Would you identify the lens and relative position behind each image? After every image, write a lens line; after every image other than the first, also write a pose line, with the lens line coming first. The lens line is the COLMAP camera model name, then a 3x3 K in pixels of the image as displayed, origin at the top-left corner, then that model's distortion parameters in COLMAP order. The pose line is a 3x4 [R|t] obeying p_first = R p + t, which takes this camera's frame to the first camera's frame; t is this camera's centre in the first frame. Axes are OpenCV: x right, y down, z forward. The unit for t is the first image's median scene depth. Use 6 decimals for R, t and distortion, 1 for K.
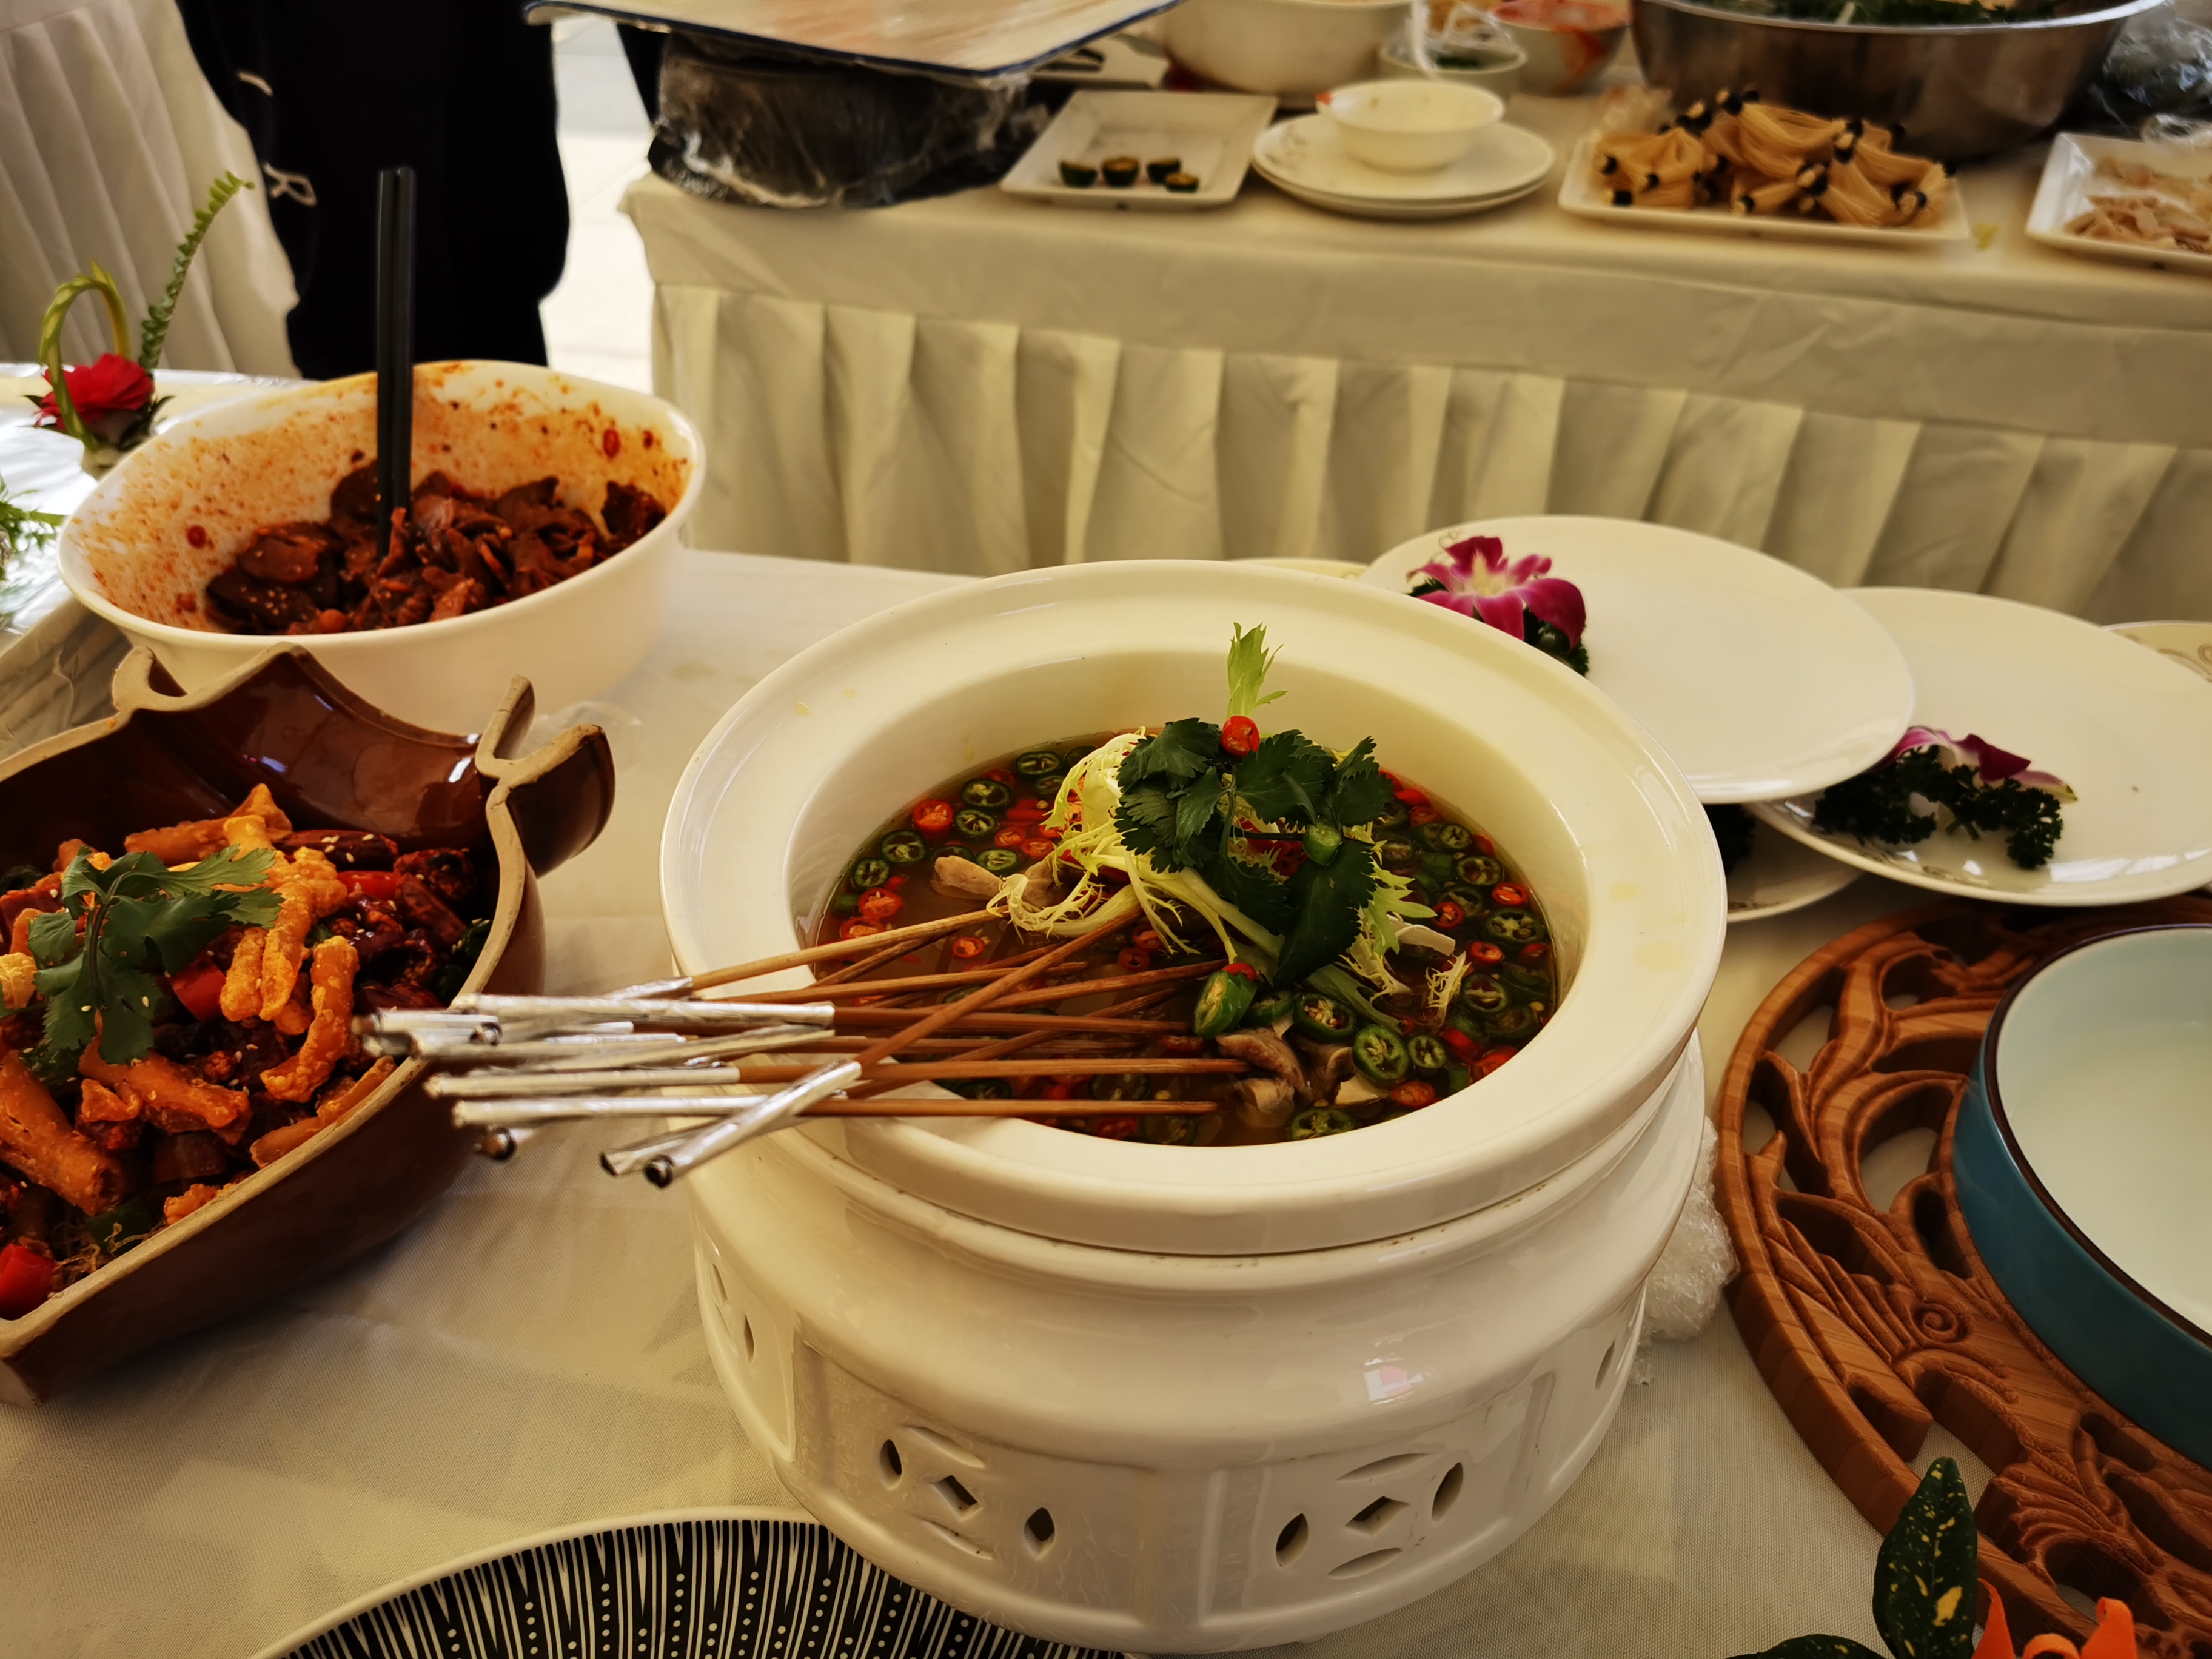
lens RADIAL K [[1900.2, 0, 1102.1], [0, 1900.2, 704.7], [0, 0, 1]] dist [0.073641, -0.177475]
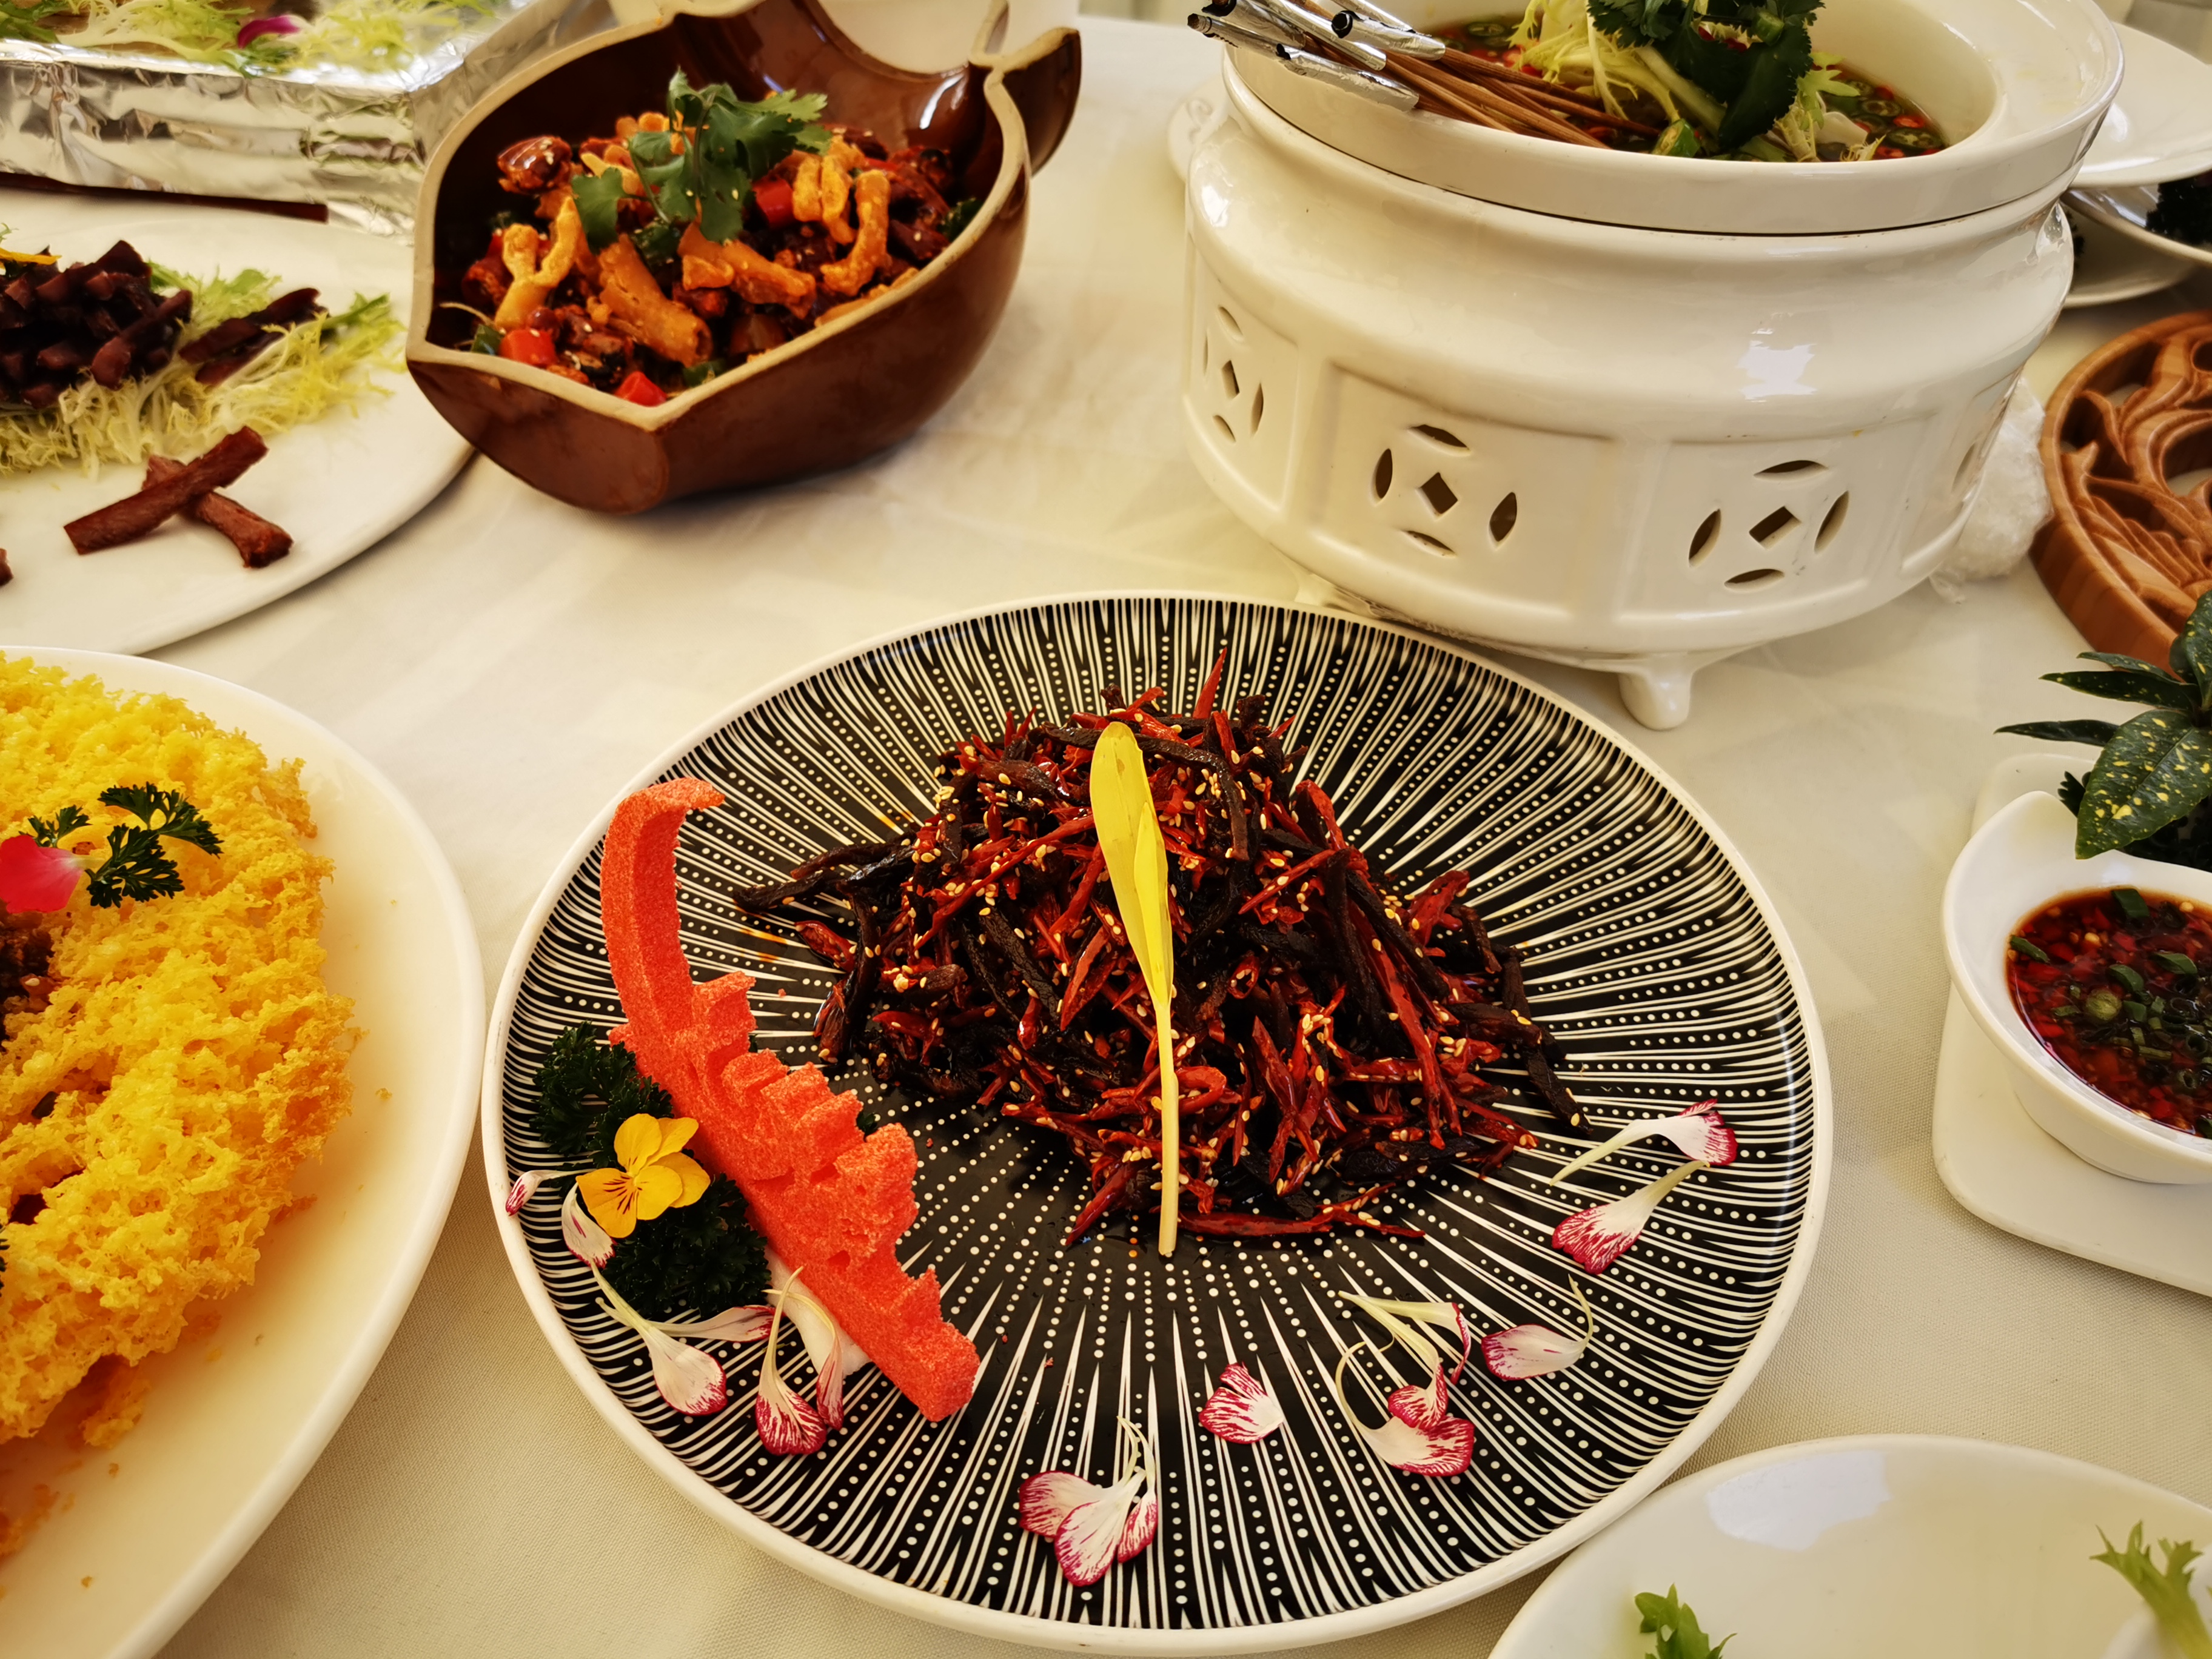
lens RADIAL K [[1900.2, 0, 1102.1], [0, 1900.2, 704.7], [0, 0, 1]] dist [0.073641, -0.177475]
pose [[0.992370, 0.077118, -0.096204, -0.120441], [-0.062059, 0.986625, 0.150732, 0.272506], [0.106541, -0.143611, 0.983882, -0.223170]]
